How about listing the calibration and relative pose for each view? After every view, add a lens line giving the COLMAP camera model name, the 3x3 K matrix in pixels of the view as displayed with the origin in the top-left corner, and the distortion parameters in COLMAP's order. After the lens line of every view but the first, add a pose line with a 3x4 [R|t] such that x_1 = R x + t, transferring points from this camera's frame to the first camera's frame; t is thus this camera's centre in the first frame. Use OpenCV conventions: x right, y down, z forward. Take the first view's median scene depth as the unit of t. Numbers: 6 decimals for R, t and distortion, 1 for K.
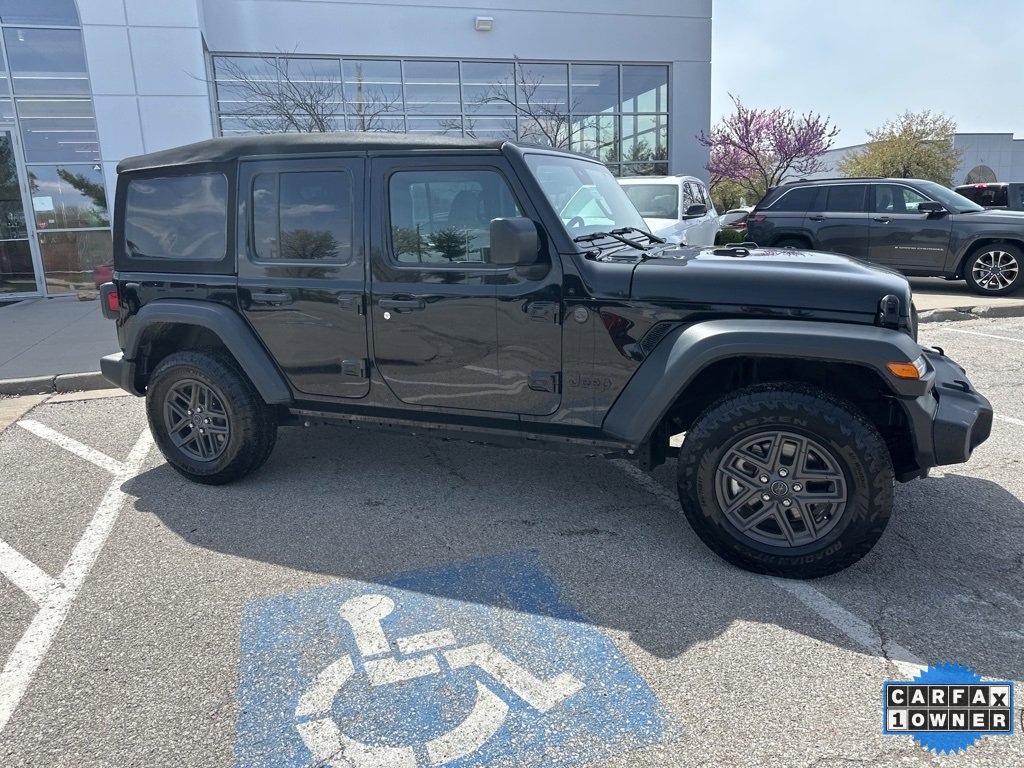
lens RADIAL K [[729.5, 0, 512.0], [0, 729.5, 398.8], [0, 0, 1]] dist [0.028561, -0.033201]
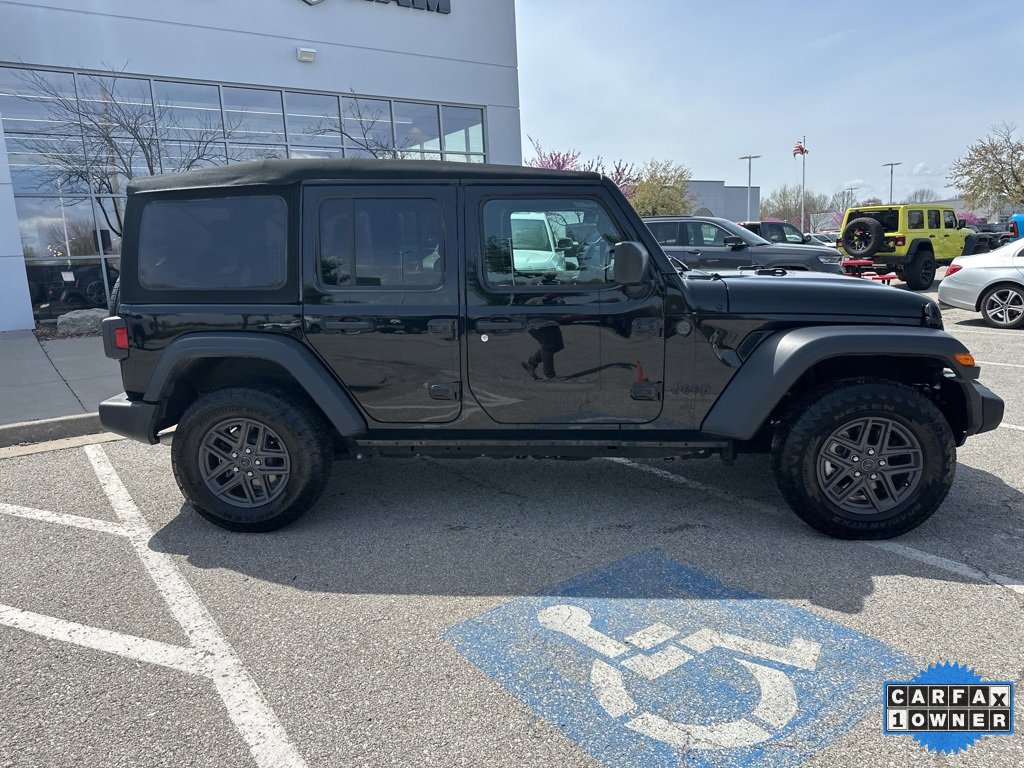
lens RADIAL K [[729.5, 0, 512.0], [0, 729.5, 398.8], [0, 0, 1]] dist [0.028561, -0.033201]
pose [[0.947705, -0.064257, 0.312613, -0.490396], [0.078545, 0.996354, -0.033315, 0.007790], [-0.309333, 0.056127, 0.949296, 0.031705]]
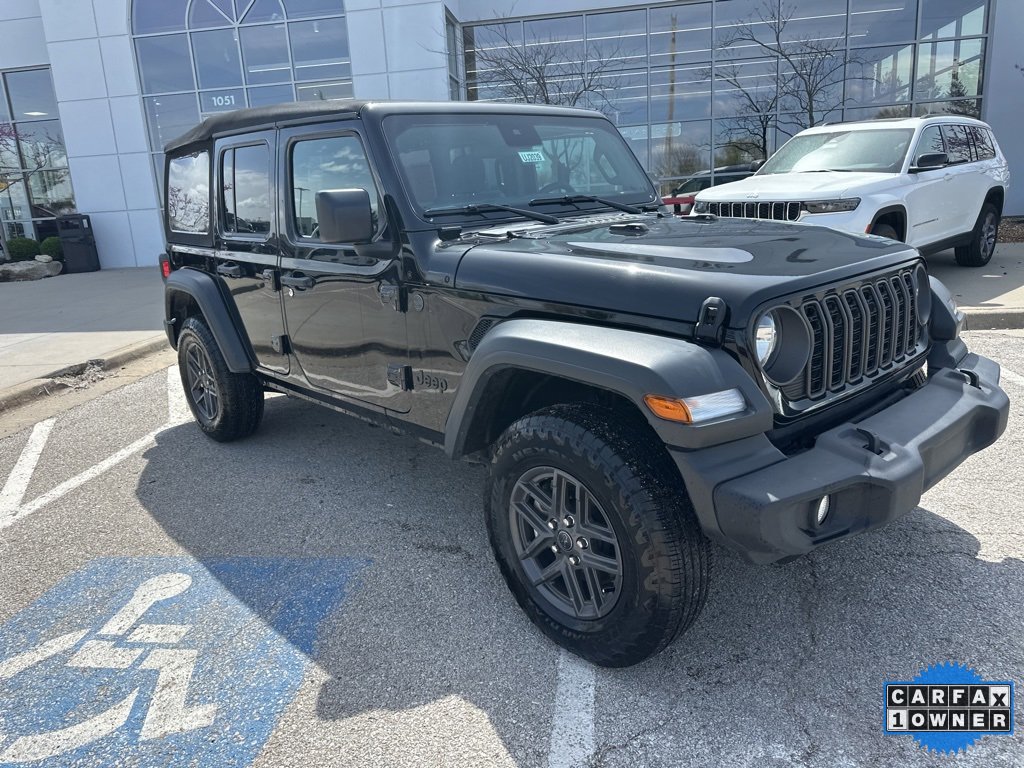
lens RADIAL K [[734.2, 0, 513.2], [0, 734.2, 383.2], [0, 0, 1]] dist [0.034332, -0.053360]
pose [[0.904130, 0.087494, -0.418203, 0.552156], [-0.073941, 0.996081, 0.048537, -0.067672], [0.420810, -0.012961, 0.907056, 0.244113]]
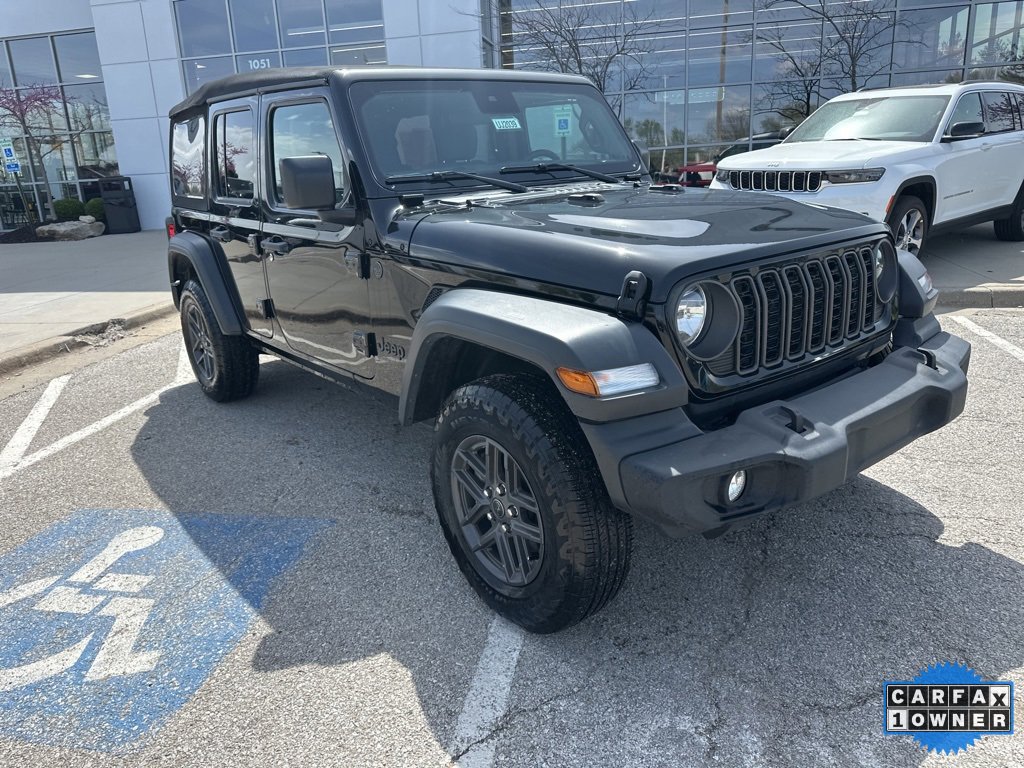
lens RADIAL K [[736.5, 0, 514.9], [0, 736.5, 375.9], [0, 0, 1]] dist [0.030680, -0.051089]
pose [[0.875800, 0.124539, -0.466331, 0.644983], [-0.094583, 0.991690, 0.087210, -0.078398], [0.473316, -0.032272, 0.880301, 0.282417]]
